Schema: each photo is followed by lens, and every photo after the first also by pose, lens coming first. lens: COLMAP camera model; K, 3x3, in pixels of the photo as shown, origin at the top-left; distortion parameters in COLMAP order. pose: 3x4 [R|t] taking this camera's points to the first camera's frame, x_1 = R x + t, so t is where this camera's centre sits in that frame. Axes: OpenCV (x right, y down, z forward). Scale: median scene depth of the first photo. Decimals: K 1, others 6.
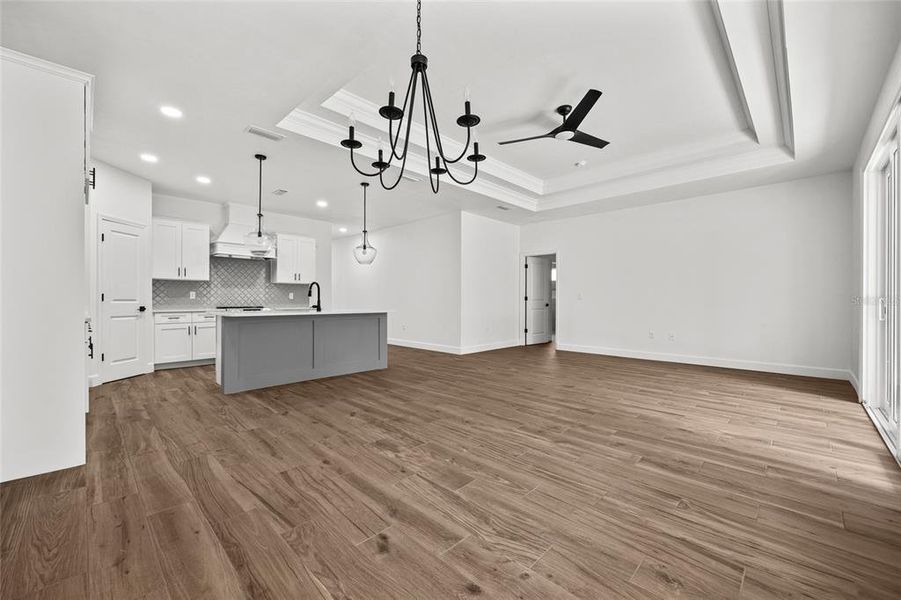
lens RADIAL K [[361.3, 0, 449.2], [0, 361.3, 300.7], [0, 0, 1]] dist [-0.008538, -0.000603]
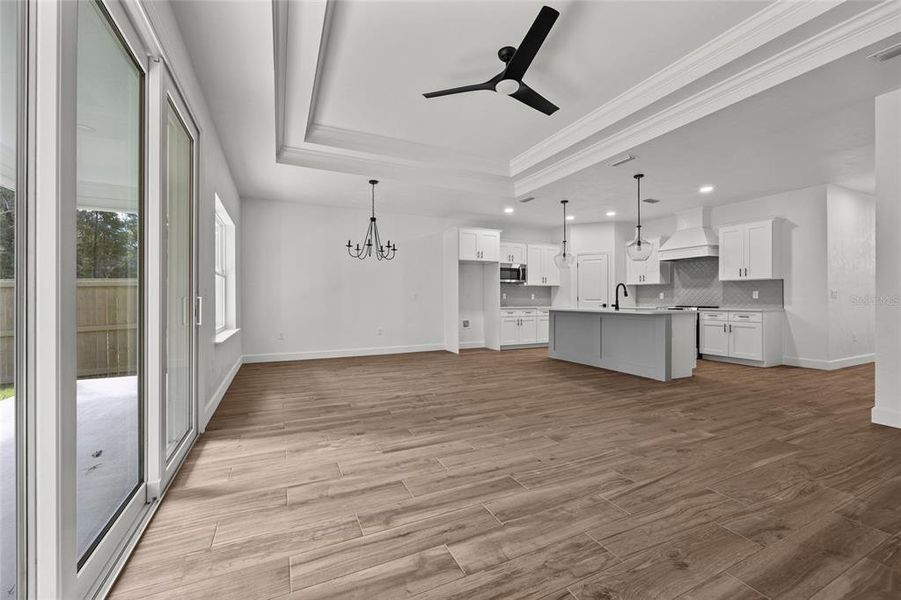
lens RADIAL K [[361.3, 0, 446.8], [0, 361.3, 300.1], [0, 0, 1]] dist [-0.008538, -0.000603]
pose [[-0.348014, 0.000485, -0.937489, 1.256241], [0.000644, 1.000000, 0.000278, -0.002909], [0.937489, -0.000507, -0.348014, 1.321246]]
